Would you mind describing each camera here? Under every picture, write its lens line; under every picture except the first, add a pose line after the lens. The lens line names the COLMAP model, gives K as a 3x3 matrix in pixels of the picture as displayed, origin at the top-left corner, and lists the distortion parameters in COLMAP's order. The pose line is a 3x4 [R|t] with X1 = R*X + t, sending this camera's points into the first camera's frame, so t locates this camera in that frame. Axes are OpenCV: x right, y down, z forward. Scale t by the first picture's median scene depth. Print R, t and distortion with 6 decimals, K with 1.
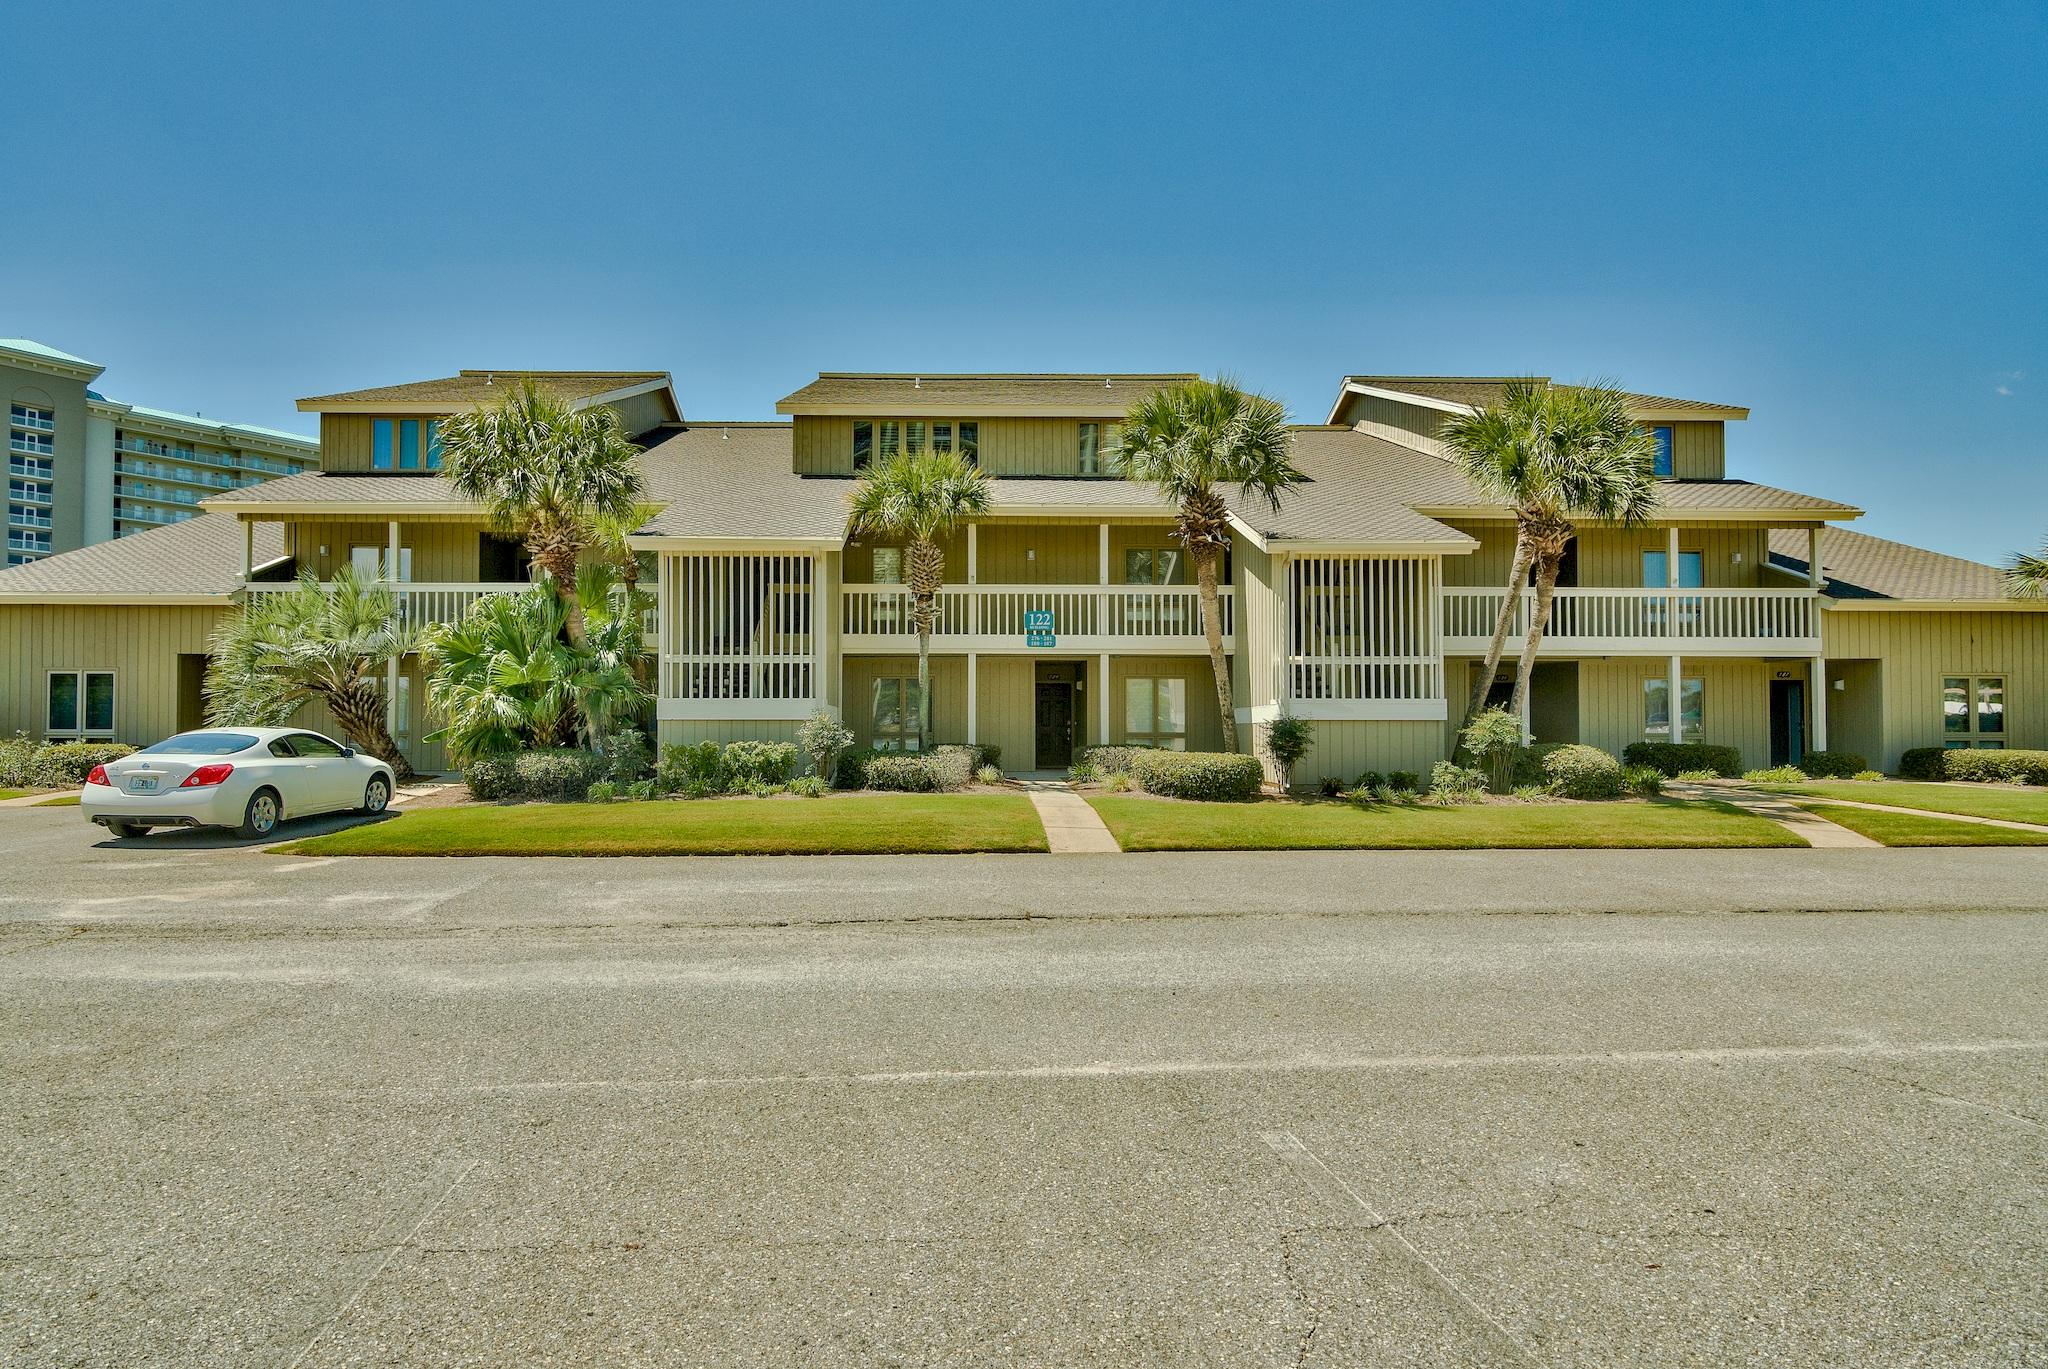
lens RADIAL K [[1007.2, 0, 1016.9], [0, 1007.2, 684.8], [0, 0, 1]] dist [-0.004148, -0.000144]
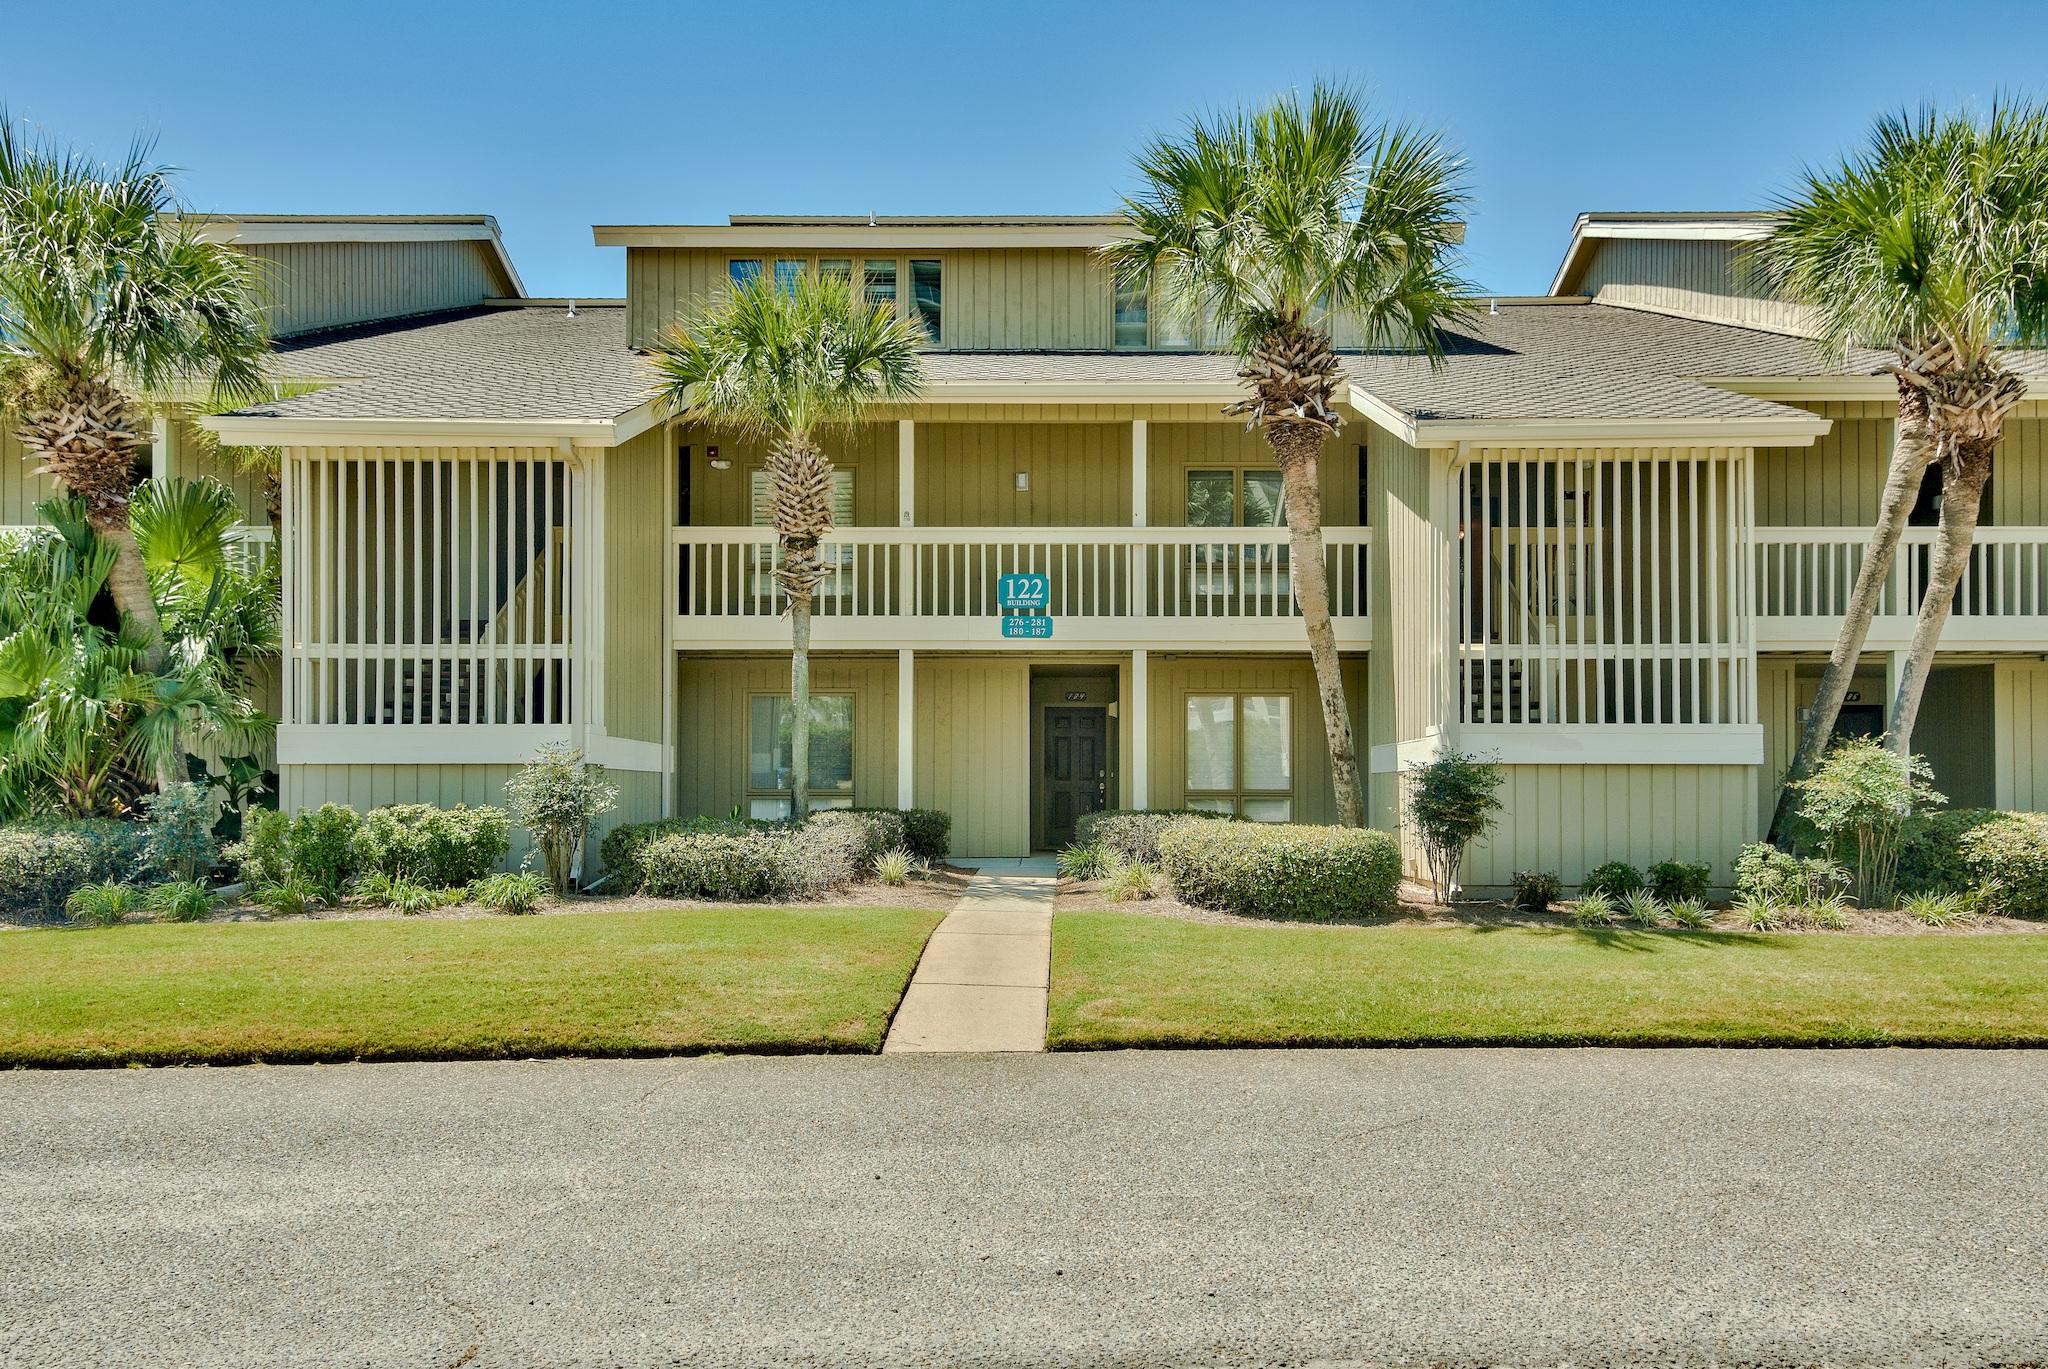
lens RADIAL K [[1595.6, 0, 1025.6], [0, 1595.6, 725.7], [0, 0, 1]] dist [0.033974, -0.000668]
pose [[0.999857, -0.000659, -0.016871, 0.054897], [0.000756, 0.999983, 0.005753, 0.009450], [0.016867, -0.005765, 0.999841, 0.150088]]
